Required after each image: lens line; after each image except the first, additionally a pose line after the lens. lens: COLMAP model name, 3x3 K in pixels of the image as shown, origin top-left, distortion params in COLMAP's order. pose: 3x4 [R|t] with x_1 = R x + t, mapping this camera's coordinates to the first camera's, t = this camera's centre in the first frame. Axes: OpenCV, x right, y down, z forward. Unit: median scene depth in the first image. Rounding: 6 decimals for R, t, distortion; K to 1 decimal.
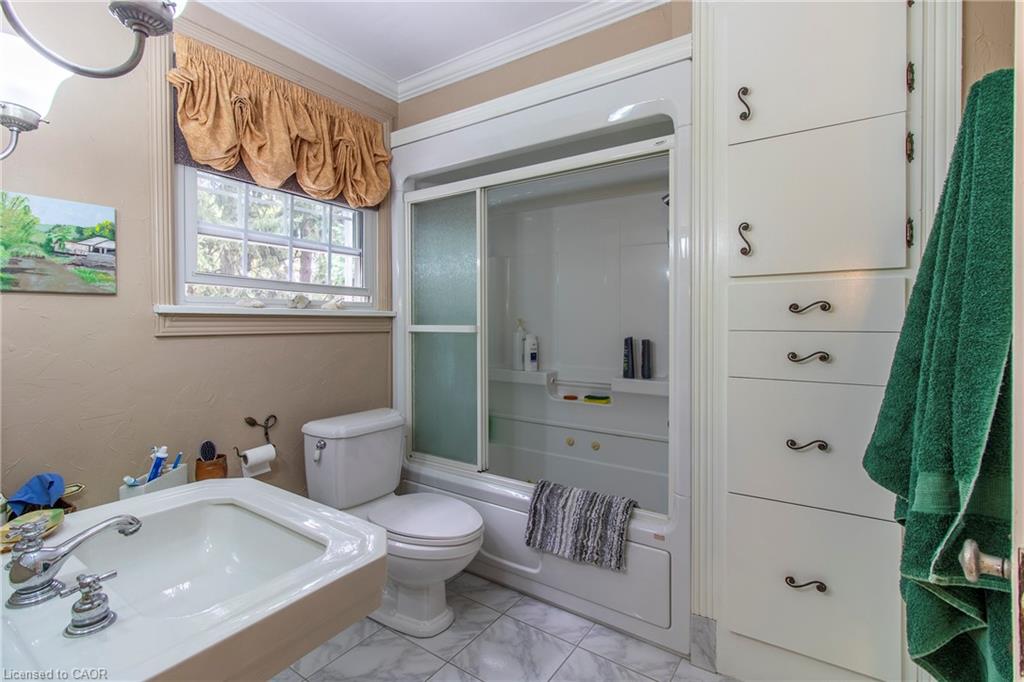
lens RADIAL K [[470.4, 0, 501.6], [0, 470.4, 325.3], [0, 0, 1]] dist [-0.001963, 0.000482]
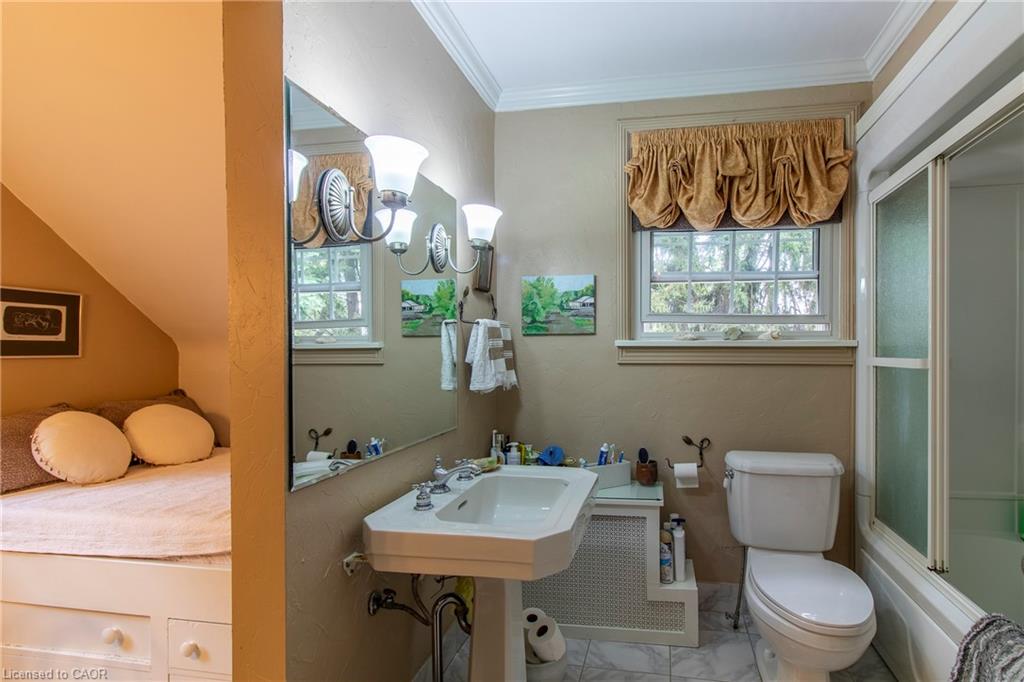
lens RADIAL K [[504.8, 0, 582.2], [0, 504.8, 353.7], [0, 0, 1]] dist [-0.000391, -0.000277]
pose [[0.424560, 0.005209, -0.905385, 0.450301], [-0.007498, 0.999969, 0.002237, -0.006028], [0.905369, 0.005838, 0.424586, 0.236478]]
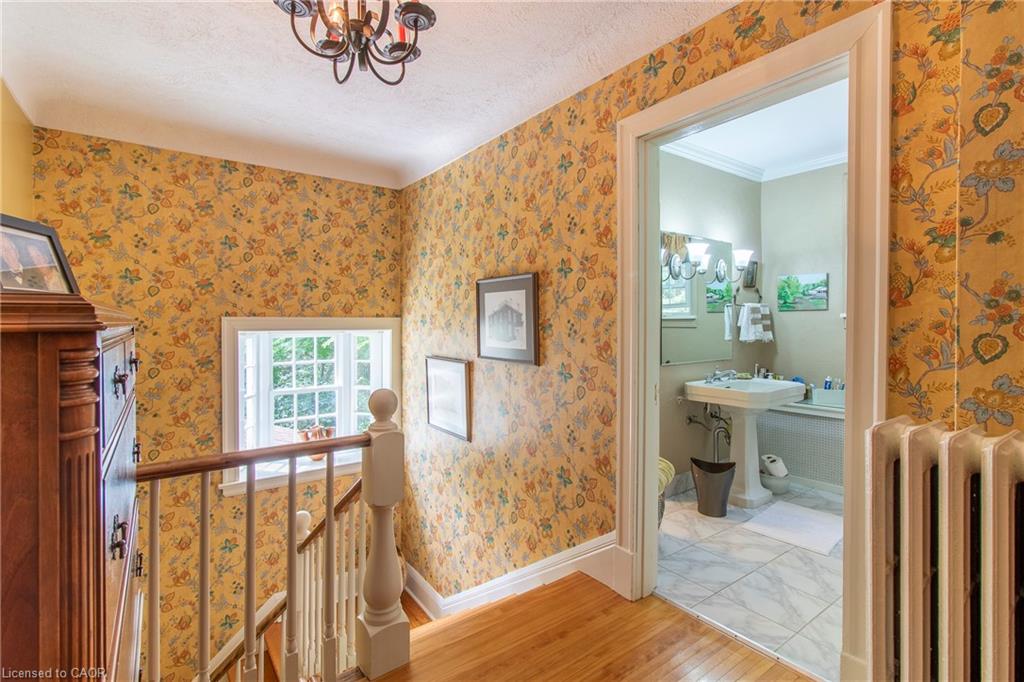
lens RADIAL K [[470.4, 0, 508.6], [0, 470.4, 321.1], [0, 0, 1]] dist [-0.001963, 0.000482]
pose [[-0.329684, -0.001877, -0.944090, 1.486298], [-0.012725, 0.999916, 0.002456, 0.003919], [0.944006, 0.012824, -0.329680, 0.217848]]
